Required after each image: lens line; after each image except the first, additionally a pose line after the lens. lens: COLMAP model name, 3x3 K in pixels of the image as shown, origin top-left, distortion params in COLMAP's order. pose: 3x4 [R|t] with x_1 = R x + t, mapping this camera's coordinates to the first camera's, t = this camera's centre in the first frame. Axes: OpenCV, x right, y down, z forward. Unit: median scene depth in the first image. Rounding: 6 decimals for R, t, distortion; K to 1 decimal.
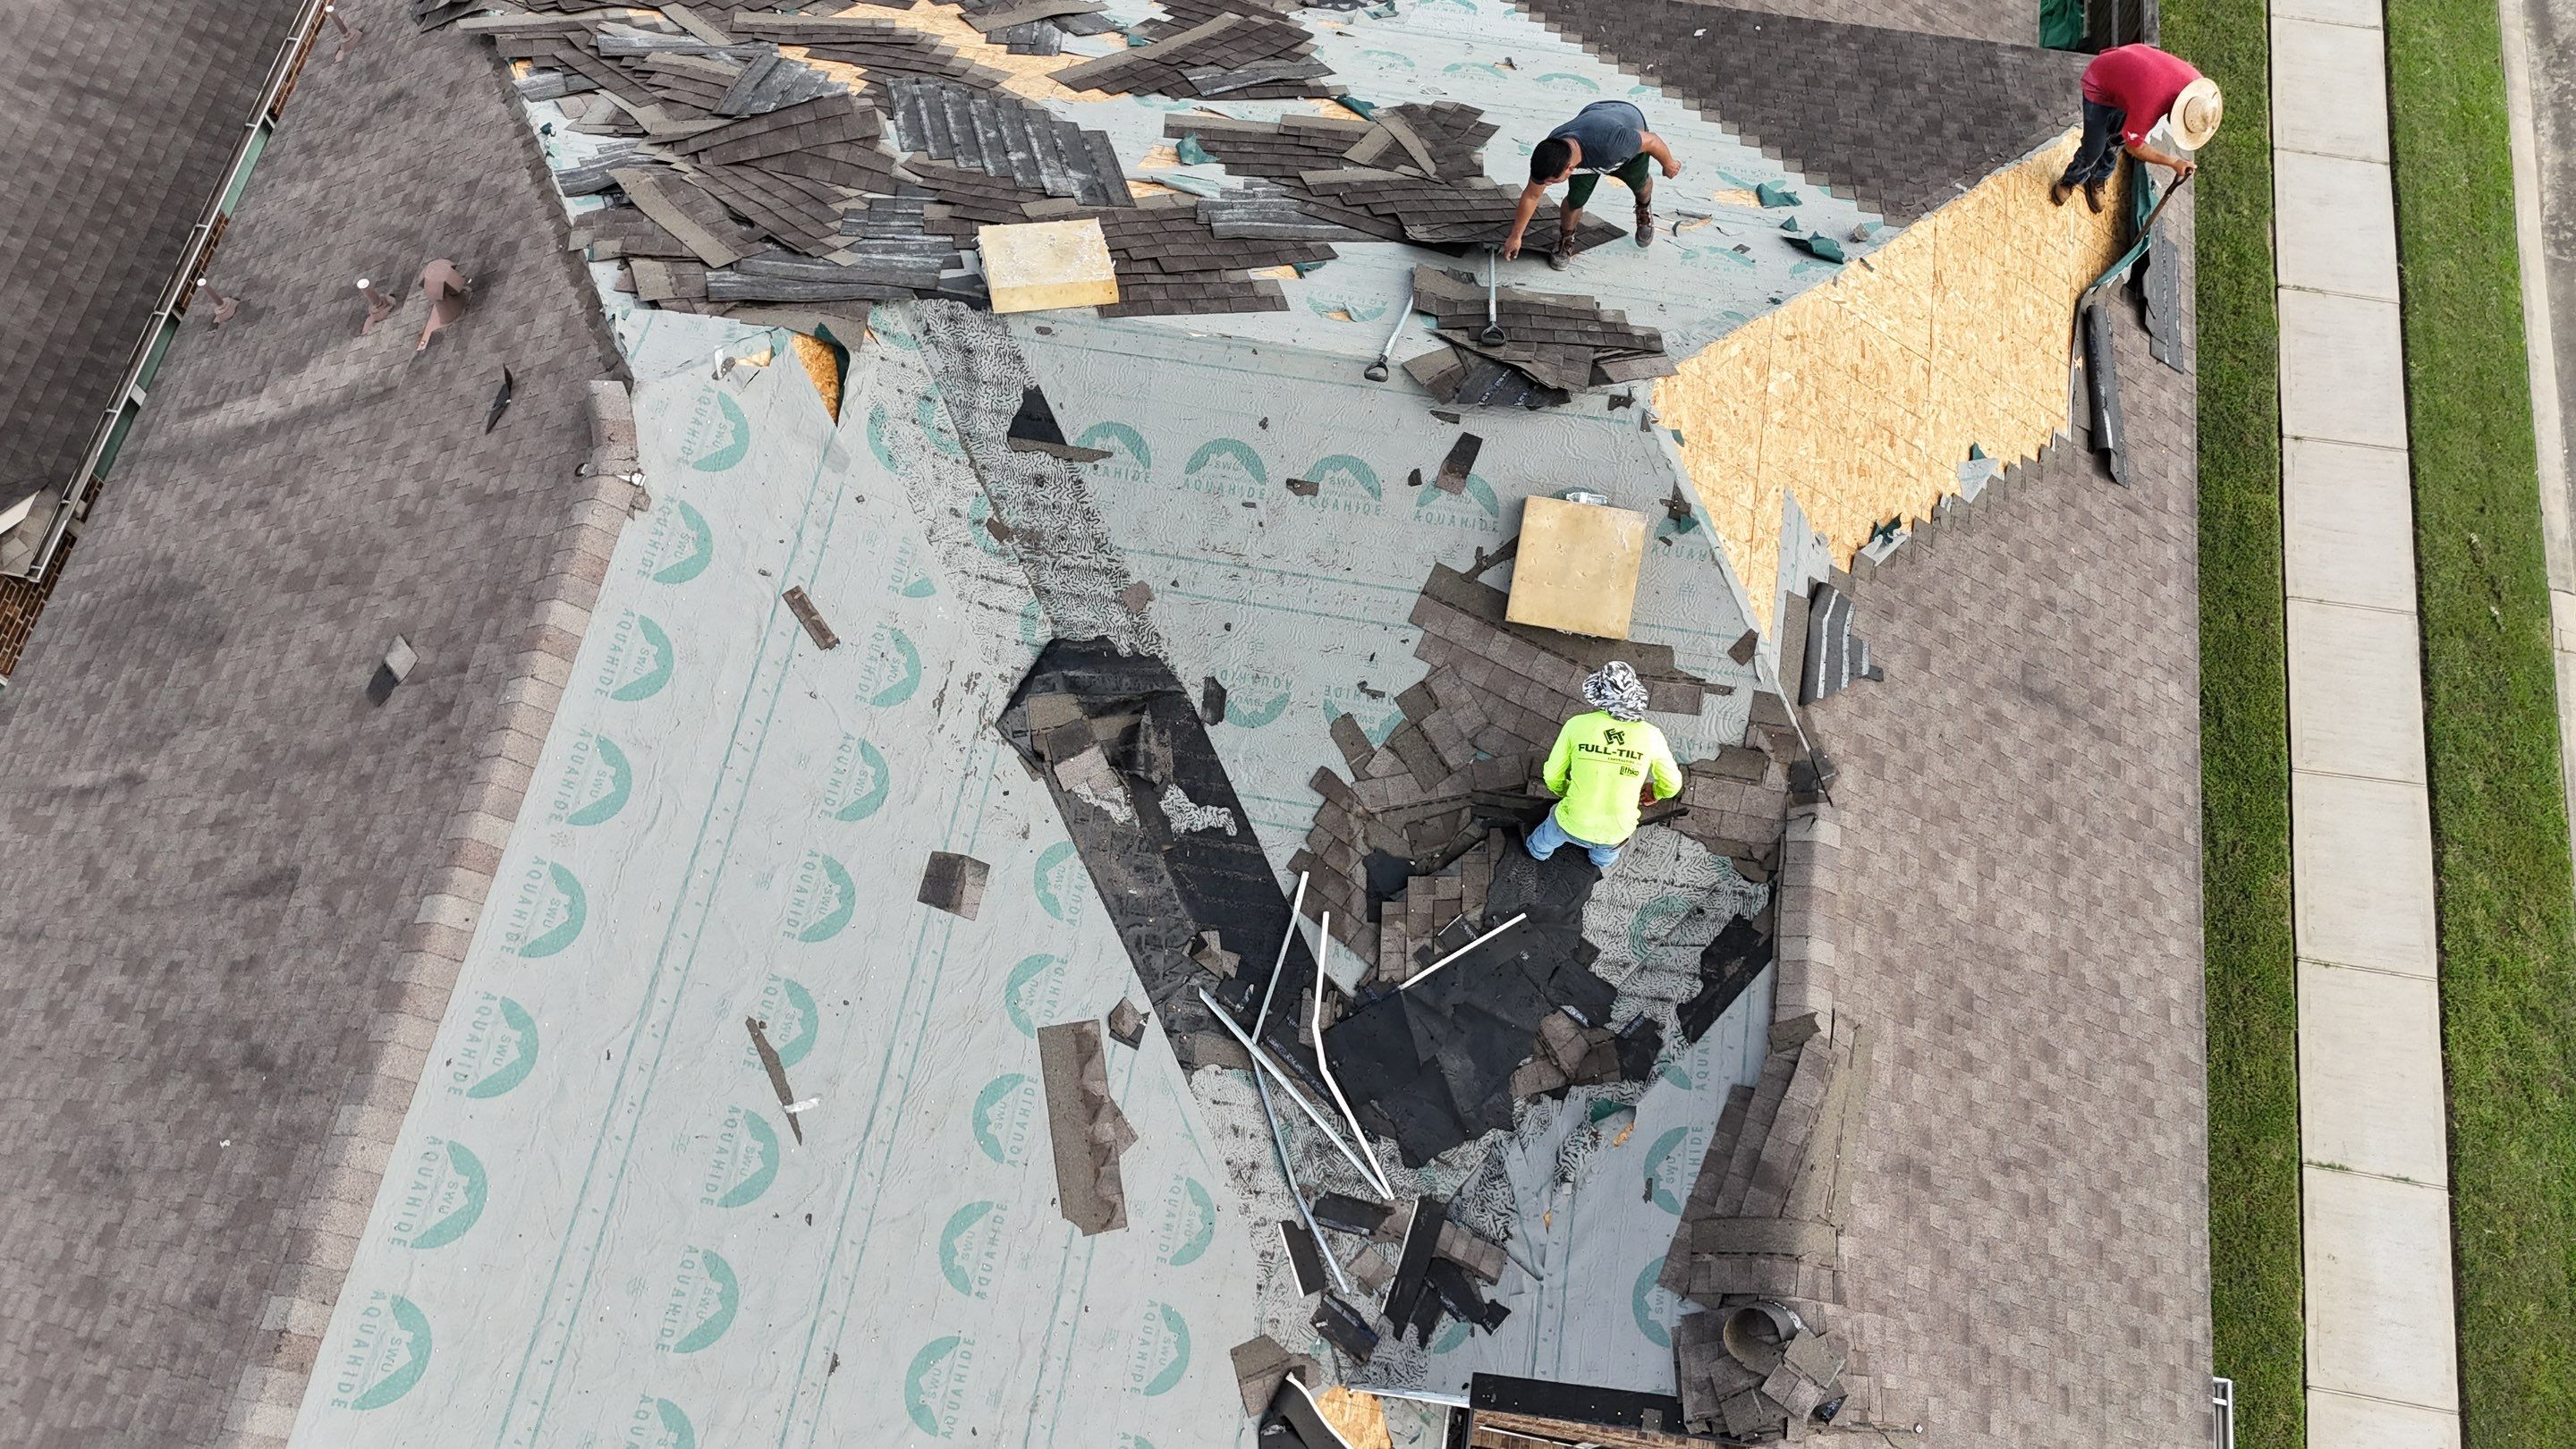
lens RADIAL K [[1892.8, 0, 1287.9], [0, 1892.8, 716.2], [0, 0, 1]] dist [0.084171, -0.096434]
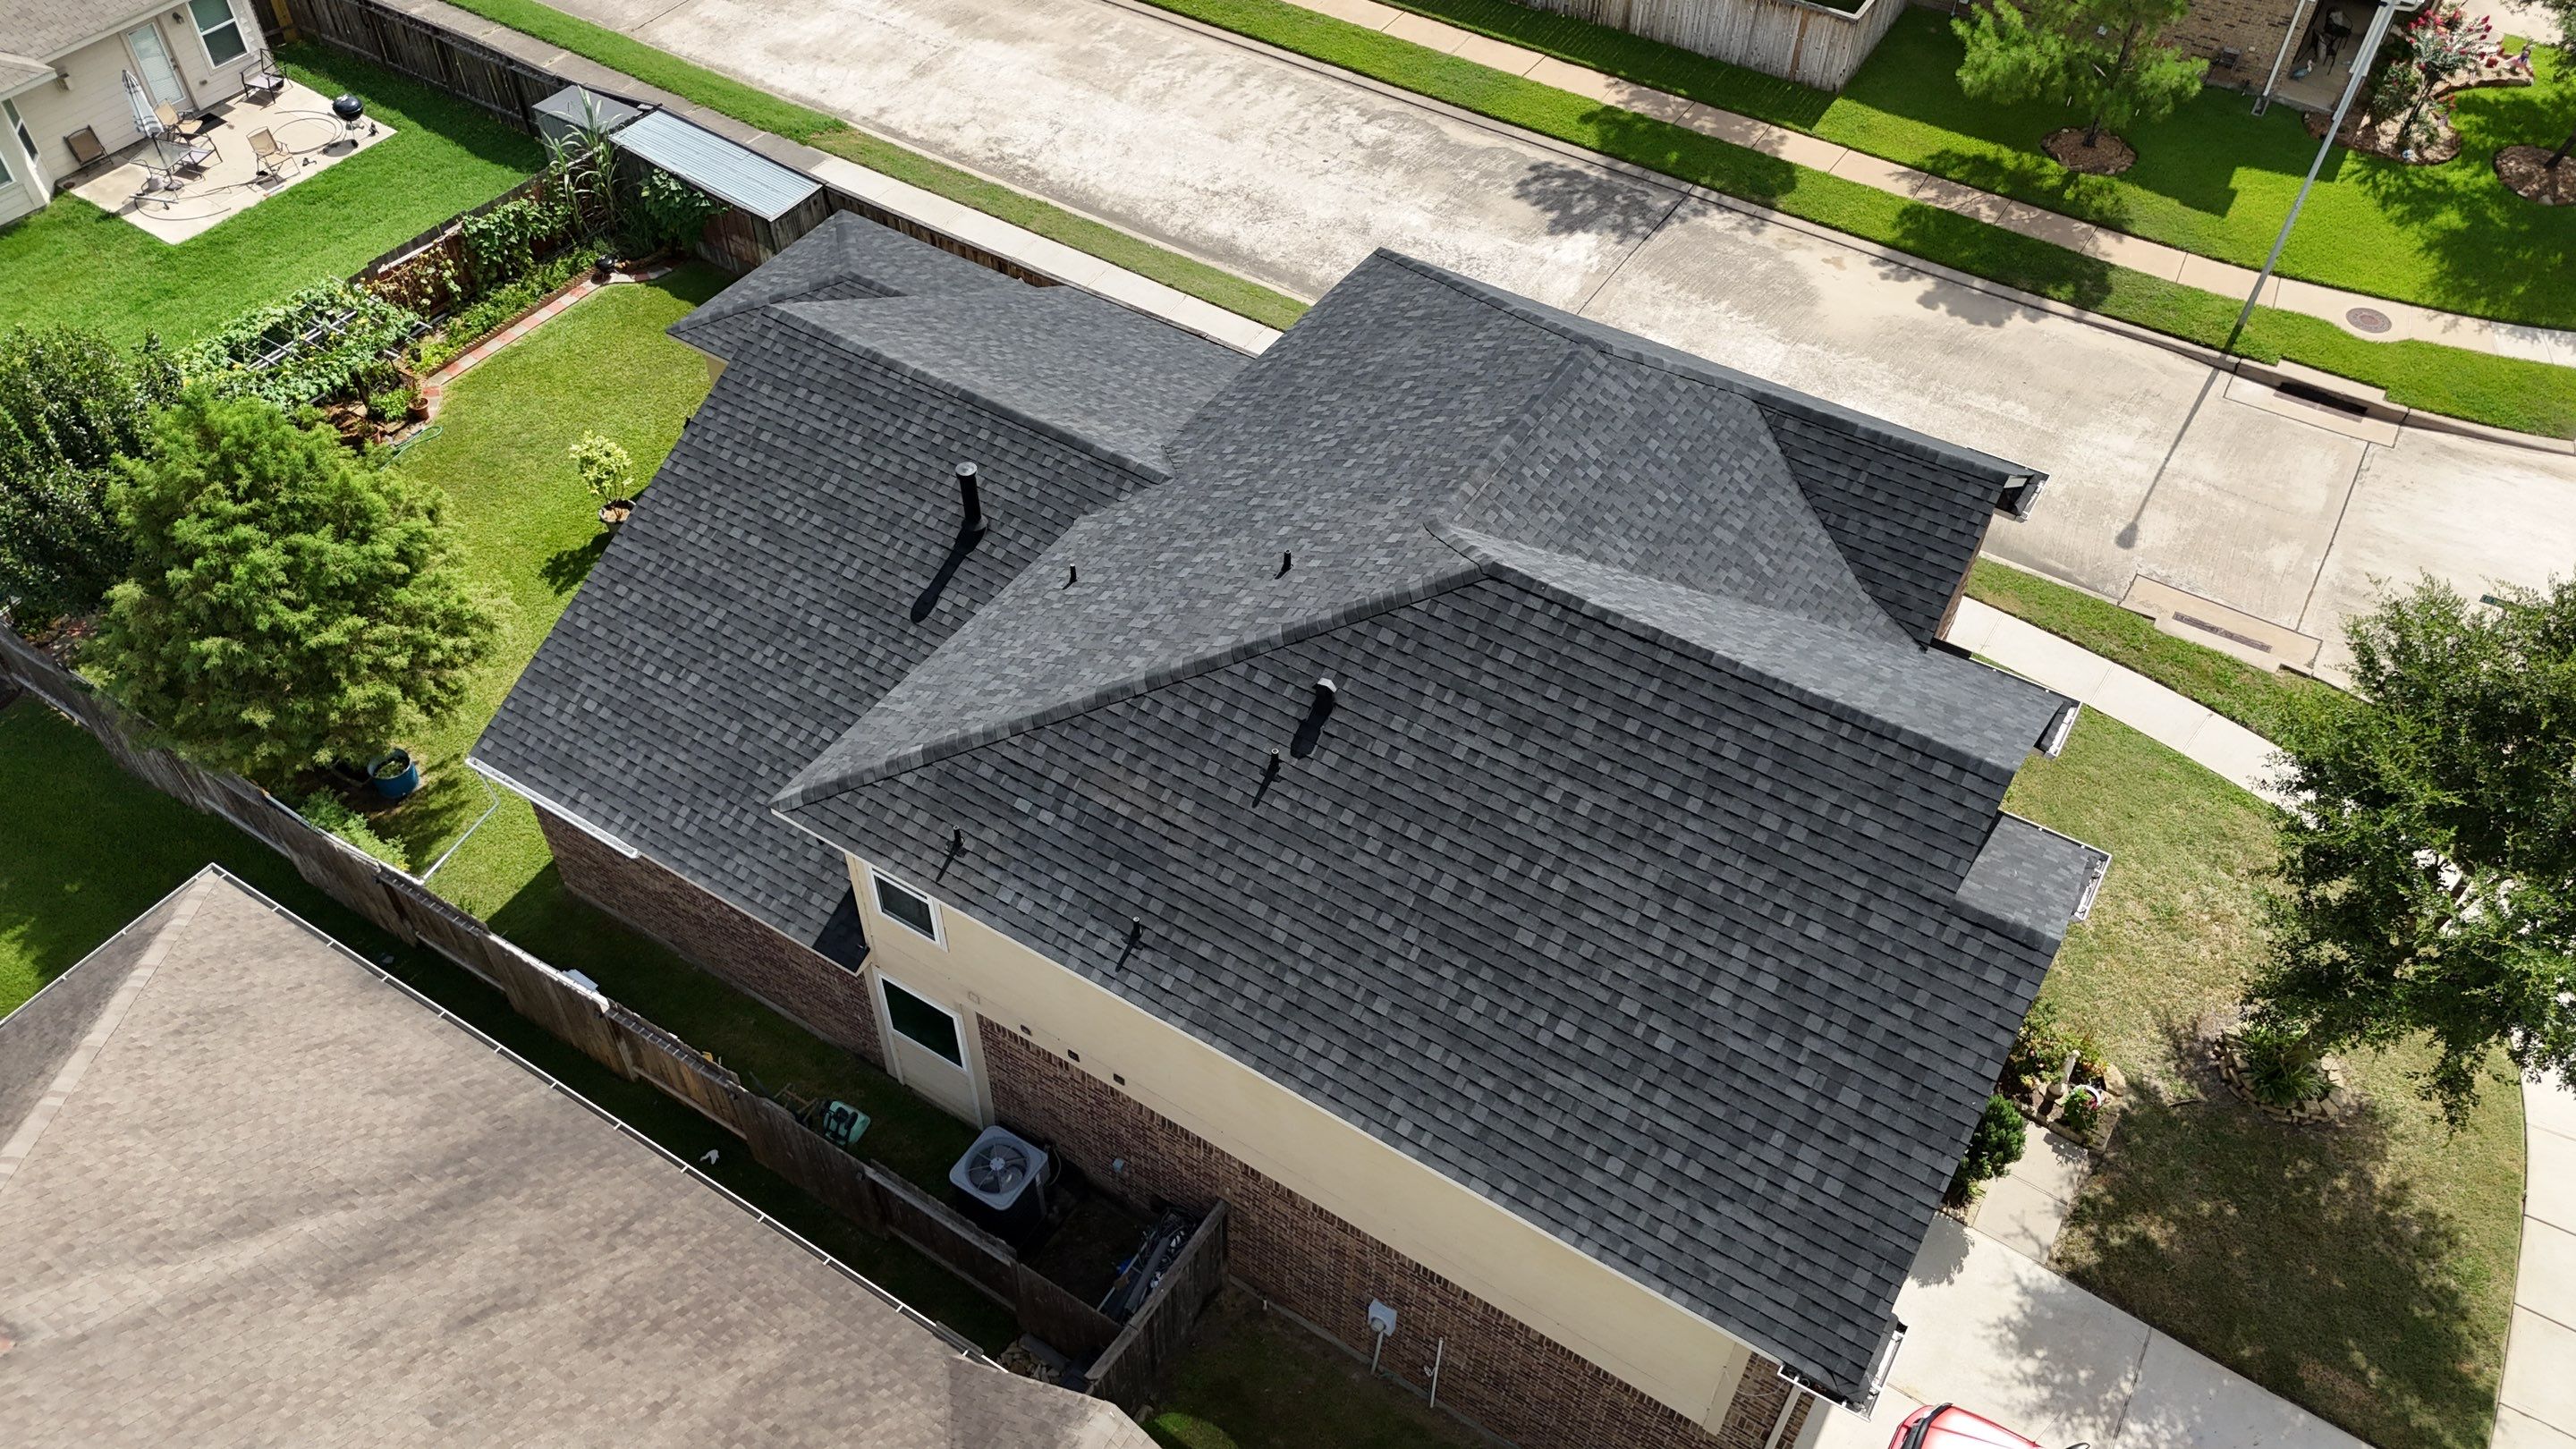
lens RADIAL K [[1892.8, 0, 1289.6], [0, 1892.8, 717.9], [0, 0, 1]] dist [0.084171, -0.096434]
pose [[0.377767, -0.663960, 0.645329, -1.742349], [0.843416, 0.534332, 0.056034, -0.359779], [-0.382024, 0.523113, 0.761847, -0.389554]]
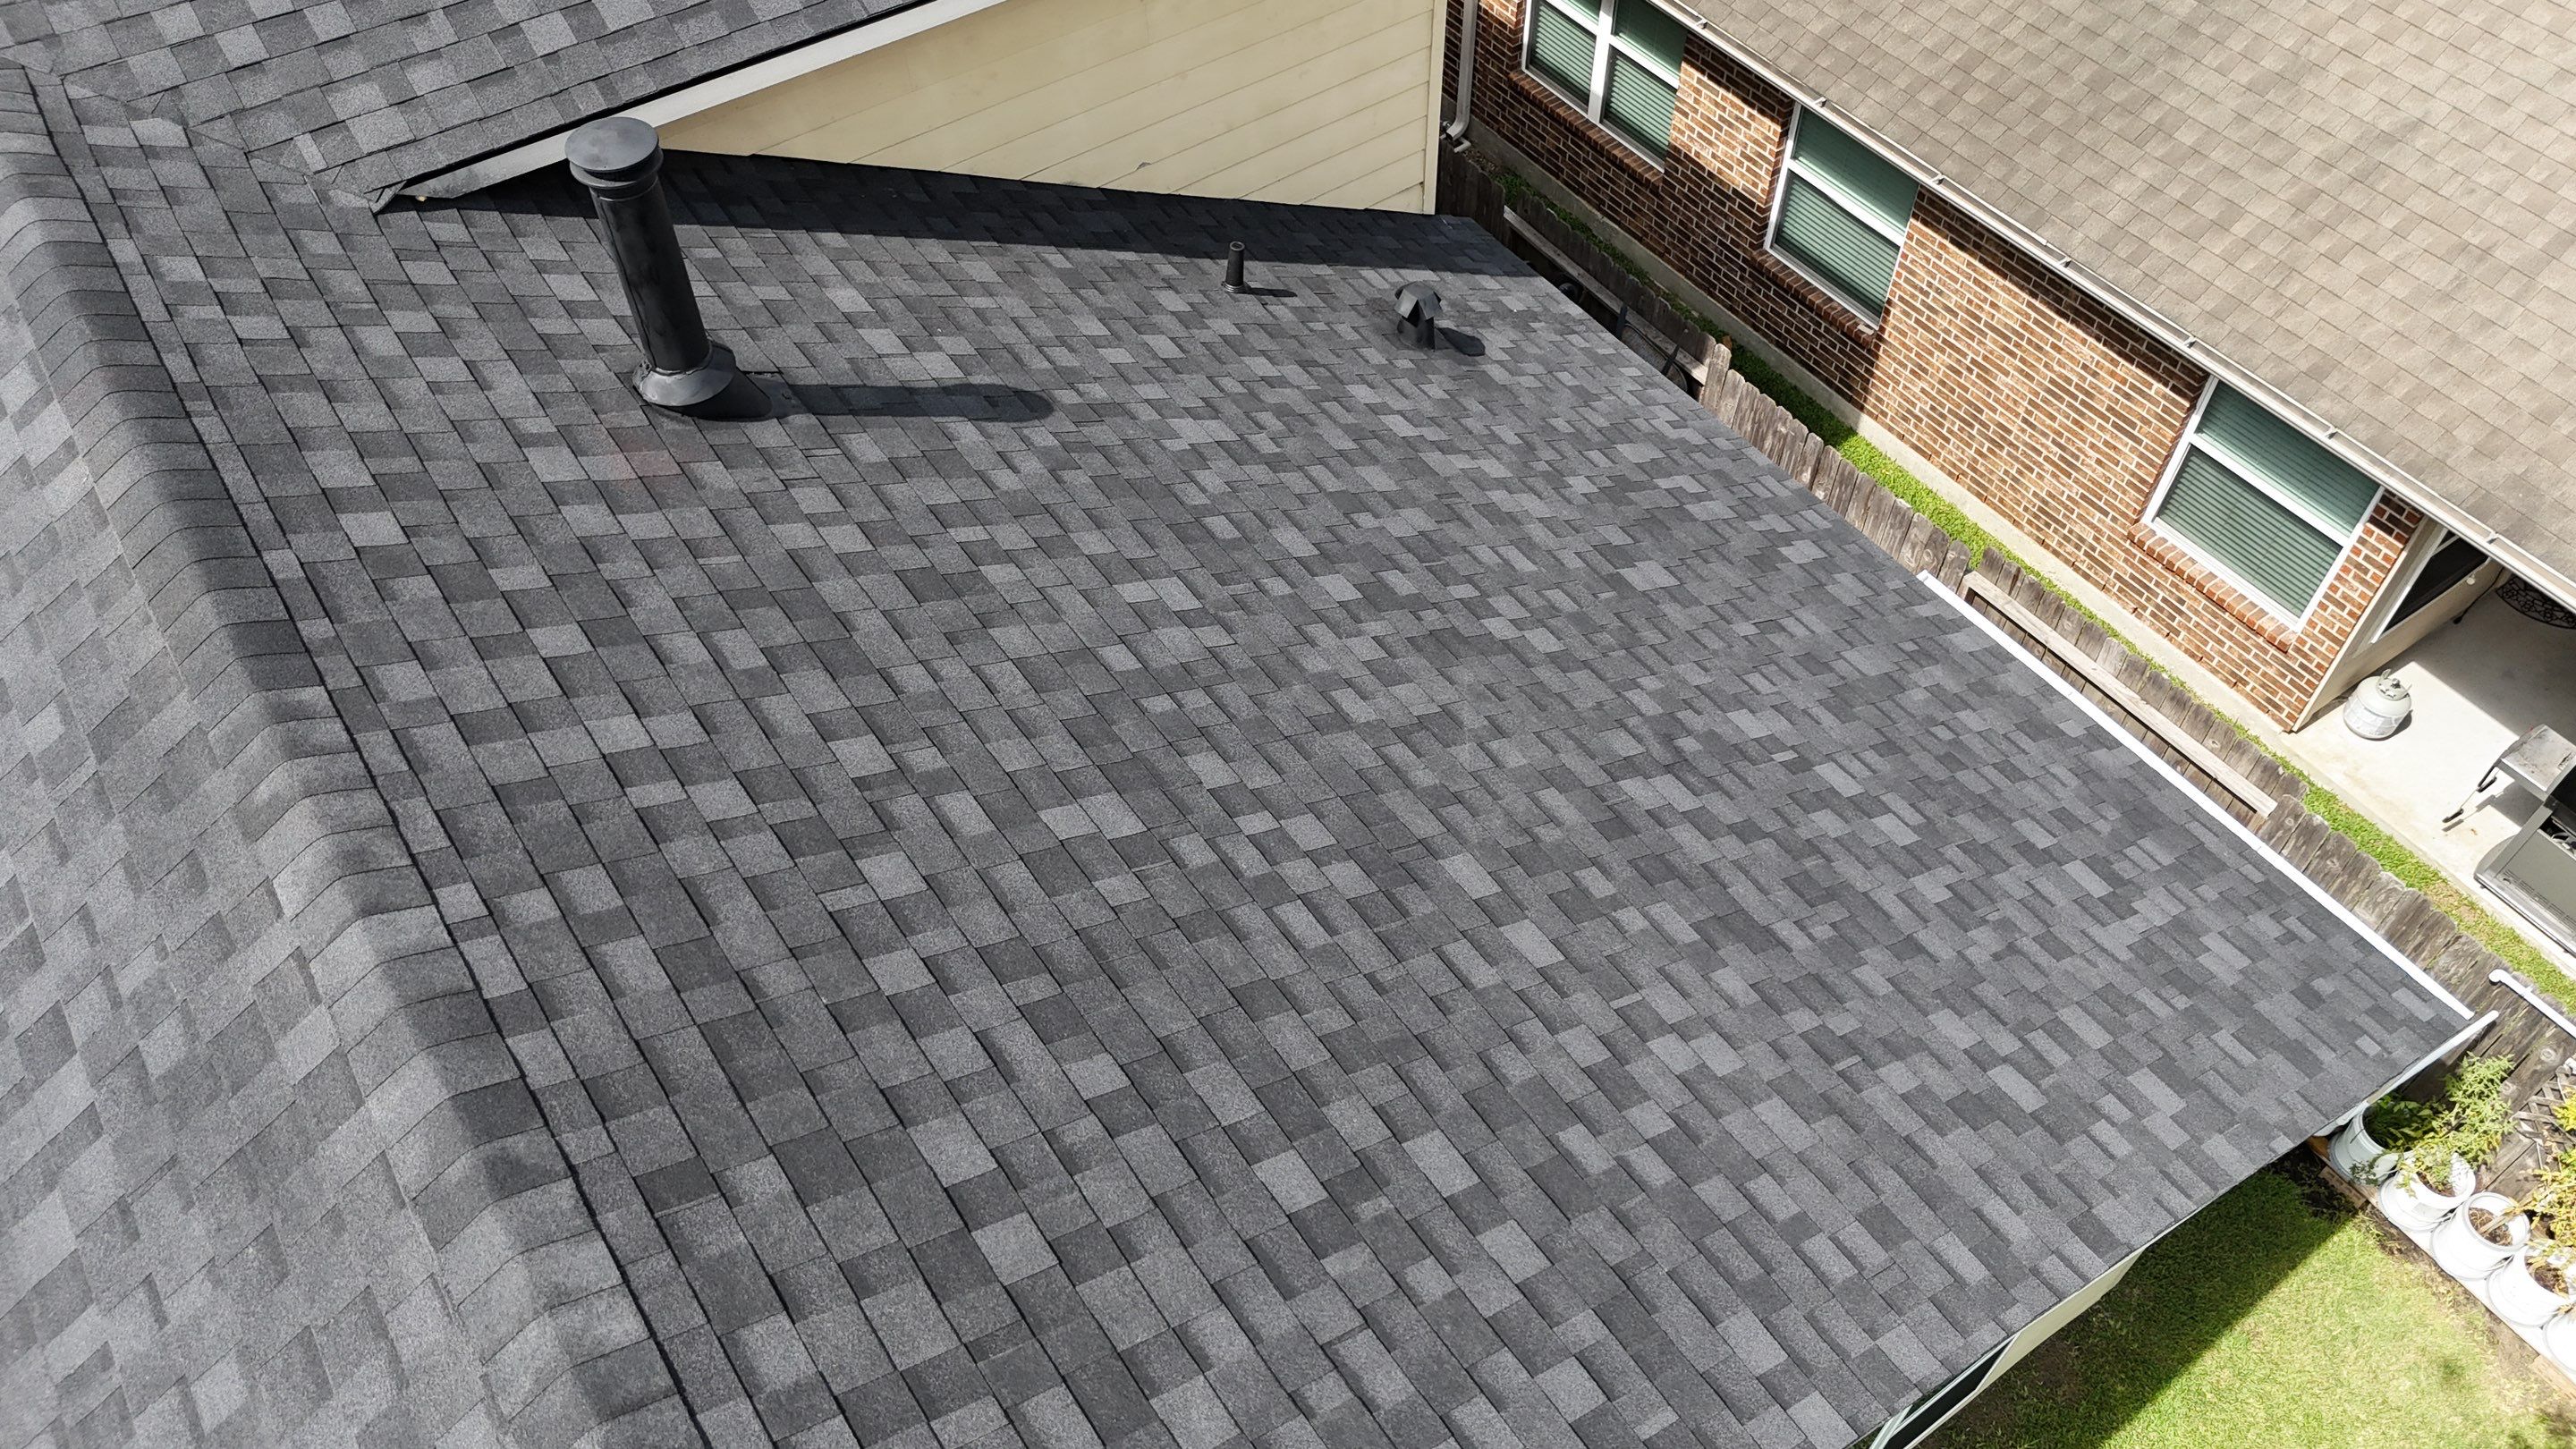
lens RADIAL K [[1892.8, 0, 1292.5], [0, 1892.8, 720.4], [0, 0, 1]] dist [0.084171, -0.096434]
pose [[-0.711605, 0.552043, -0.434588, 0.062417], [-0.641587, -0.258505, 0.722178, -1.334155], [0.286331, 0.792731, 0.538137, 1.315407]]
